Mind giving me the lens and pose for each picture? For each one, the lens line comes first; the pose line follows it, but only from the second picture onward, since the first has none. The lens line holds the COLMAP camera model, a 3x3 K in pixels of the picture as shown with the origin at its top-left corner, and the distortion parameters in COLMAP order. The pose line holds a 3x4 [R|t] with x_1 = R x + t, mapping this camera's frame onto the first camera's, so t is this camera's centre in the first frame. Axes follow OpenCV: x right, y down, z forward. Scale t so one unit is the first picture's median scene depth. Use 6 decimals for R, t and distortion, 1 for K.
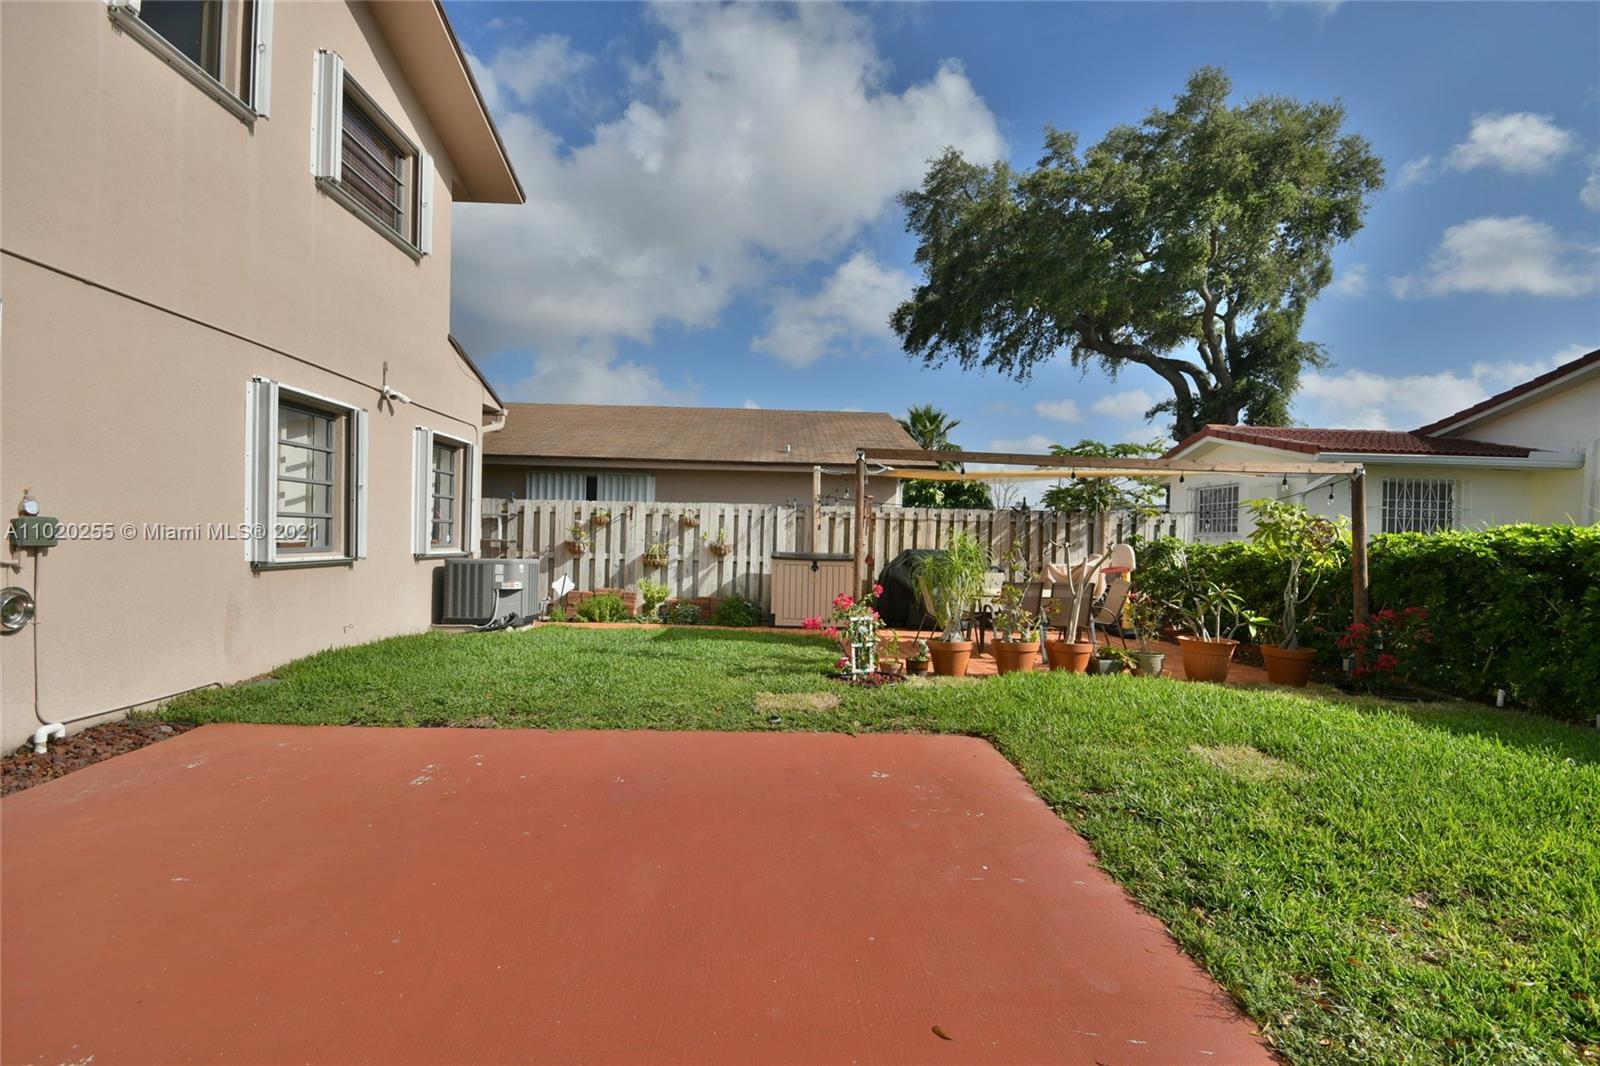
lens RADIAL K [[709.6, 0, 800.2], [0, 709.6, 532.3], [0, 0, 1]] dist [0.000012, -0.000449]
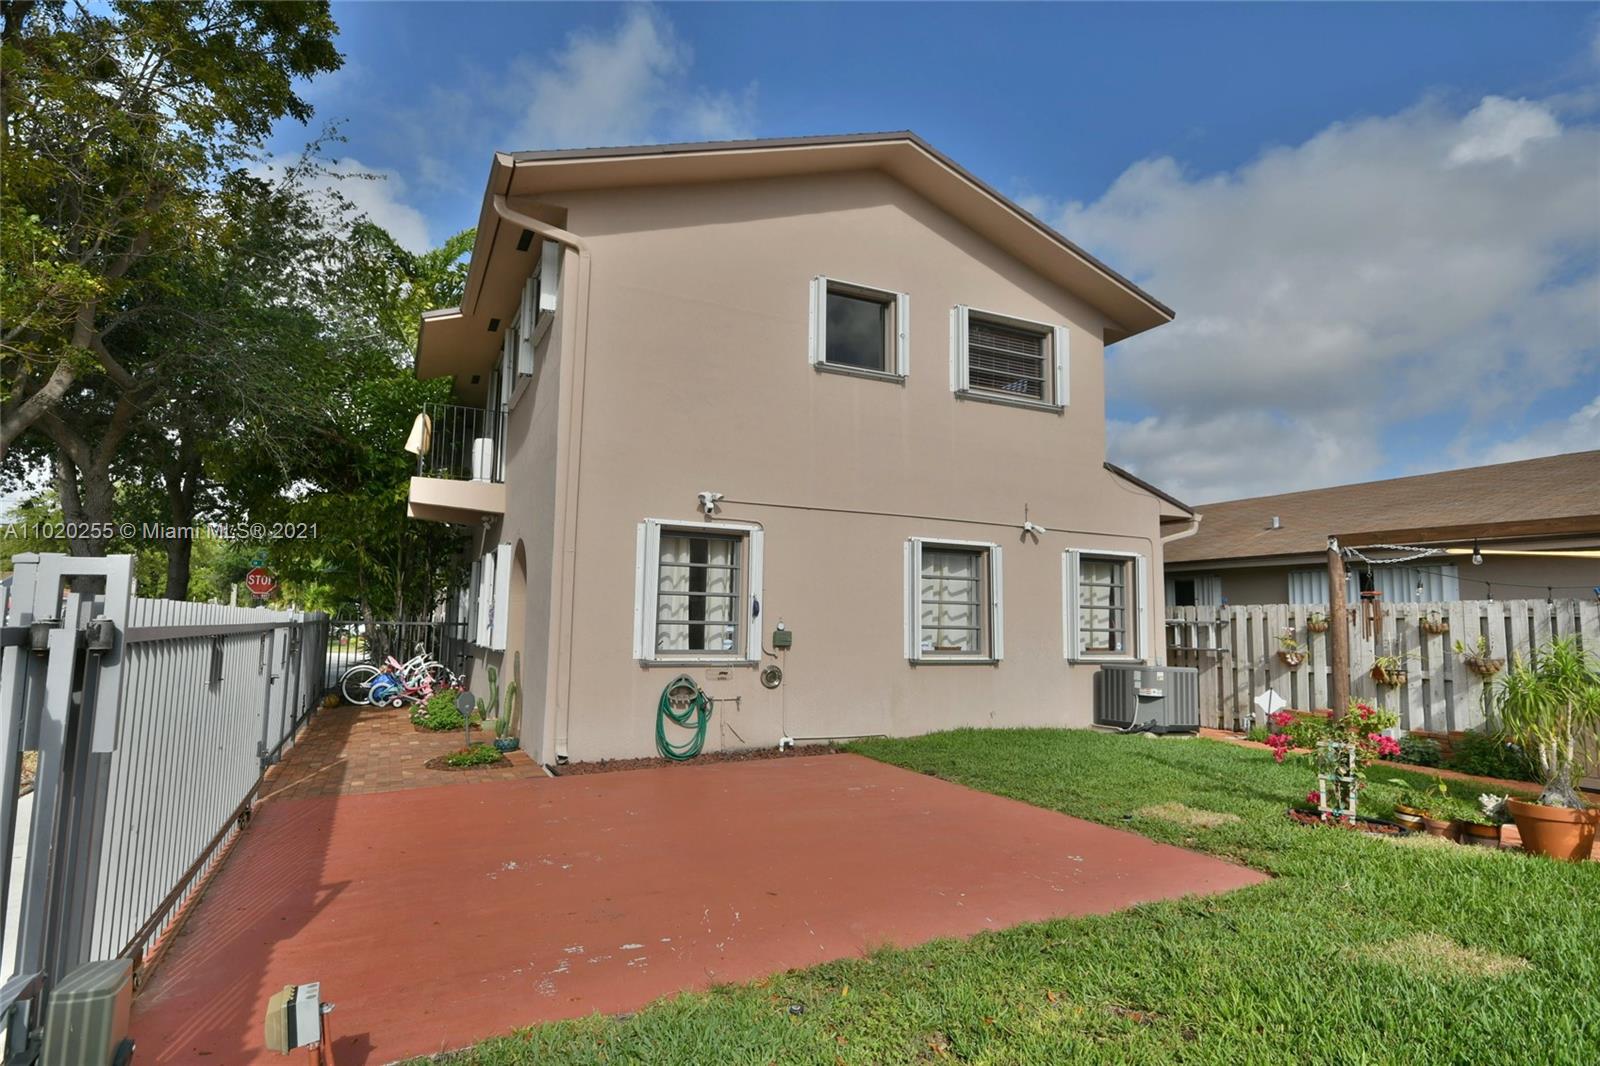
lens RADIAL K [[862.1, 0, 804.6], [0, 862.1, 535.9], [0, 0, 1]] dist [0.017822, 0.000568]
pose [[0.408909, -0.112060, -0.905669, 0.481245], [-0.001678, 0.992338, -0.123542, 0.005061], [0.912574, 0.052037, 0.405588, 0.018248]]
